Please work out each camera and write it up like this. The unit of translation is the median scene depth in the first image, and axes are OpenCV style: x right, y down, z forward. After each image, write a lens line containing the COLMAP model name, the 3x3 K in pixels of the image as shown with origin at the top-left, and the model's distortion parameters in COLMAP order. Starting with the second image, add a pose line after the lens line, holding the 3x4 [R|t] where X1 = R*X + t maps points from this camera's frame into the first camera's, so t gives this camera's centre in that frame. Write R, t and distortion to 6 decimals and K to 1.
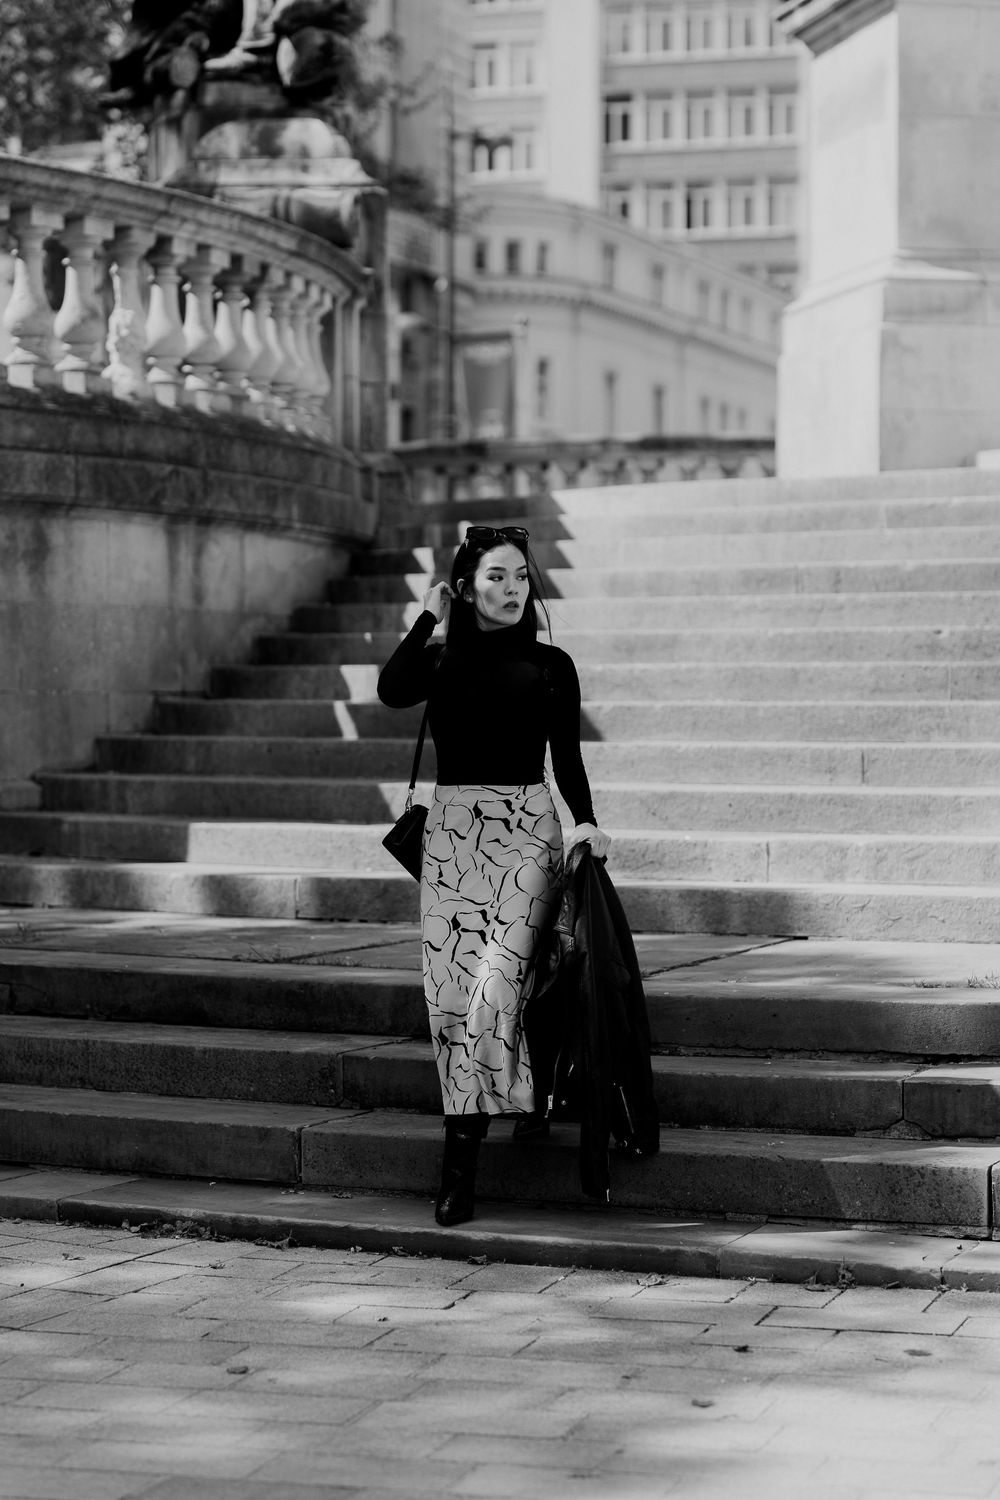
lens RADIAL K [[4607.9, 0, 500.0], [0, 4607.9, 750.0], [0, 0, 1]] dist [-0.113978, 1.734224]
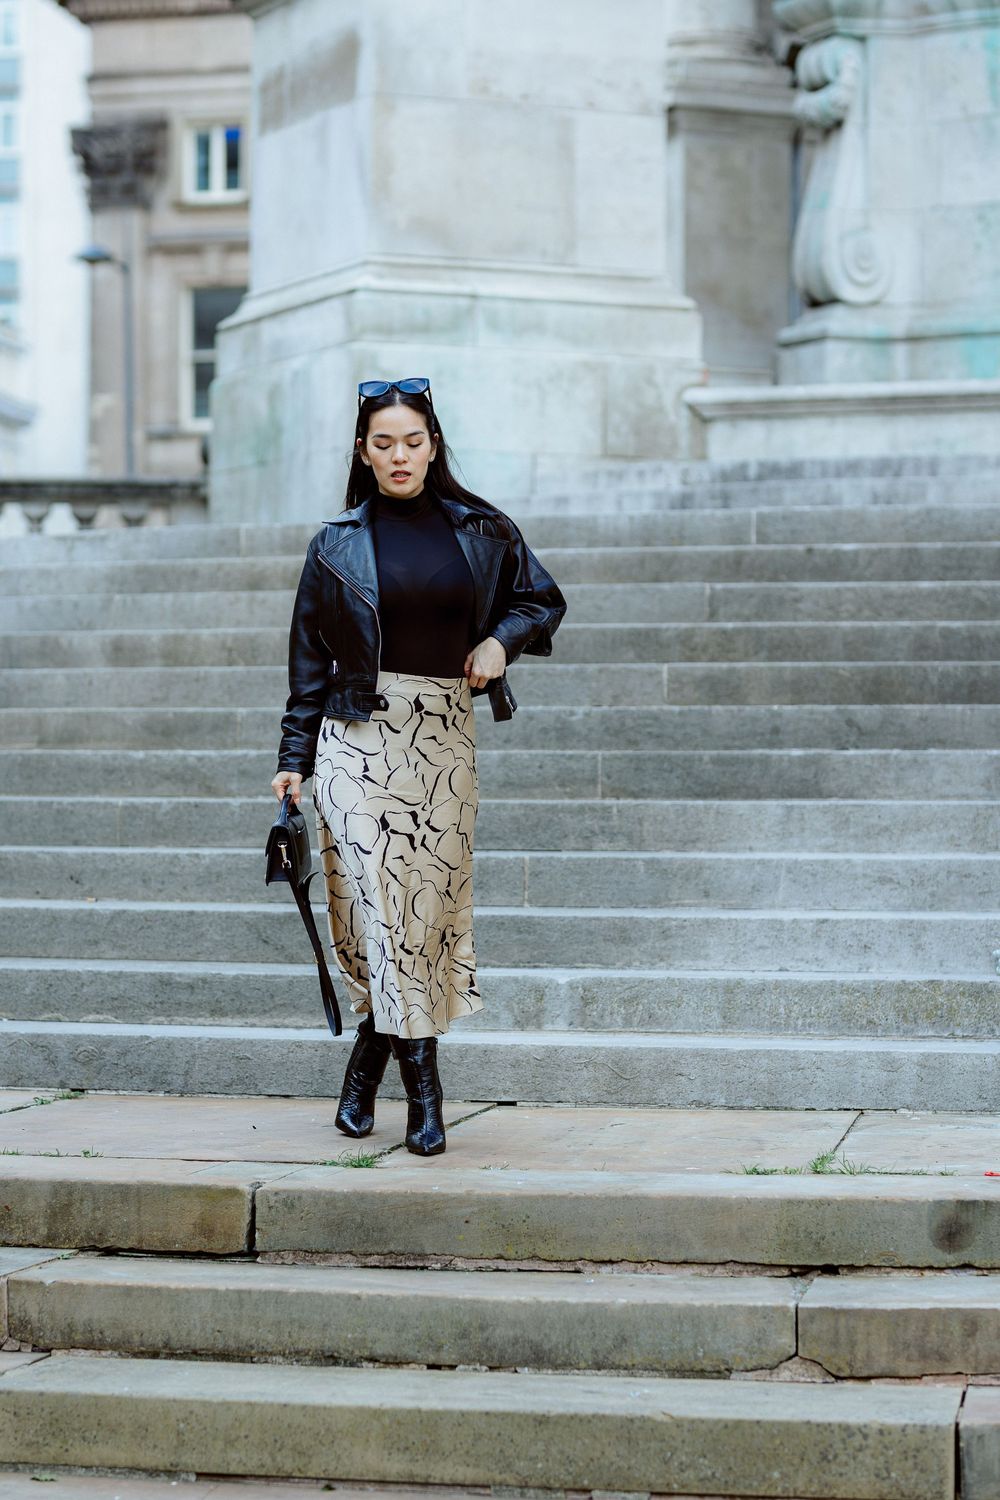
lens RADIAL K [[4607.9, 0, 500.0], [0, 4607.9, 750.0], [0, 0, 1]] dist [-0.113978, 1.734224]
pose [[0.968107, 0.005242, 0.250482, -0.130204], [-0.001098, 0.999860, -0.016680, -0.006055], [-0.250534, 0.015872, 0.967978, 0.238431]]
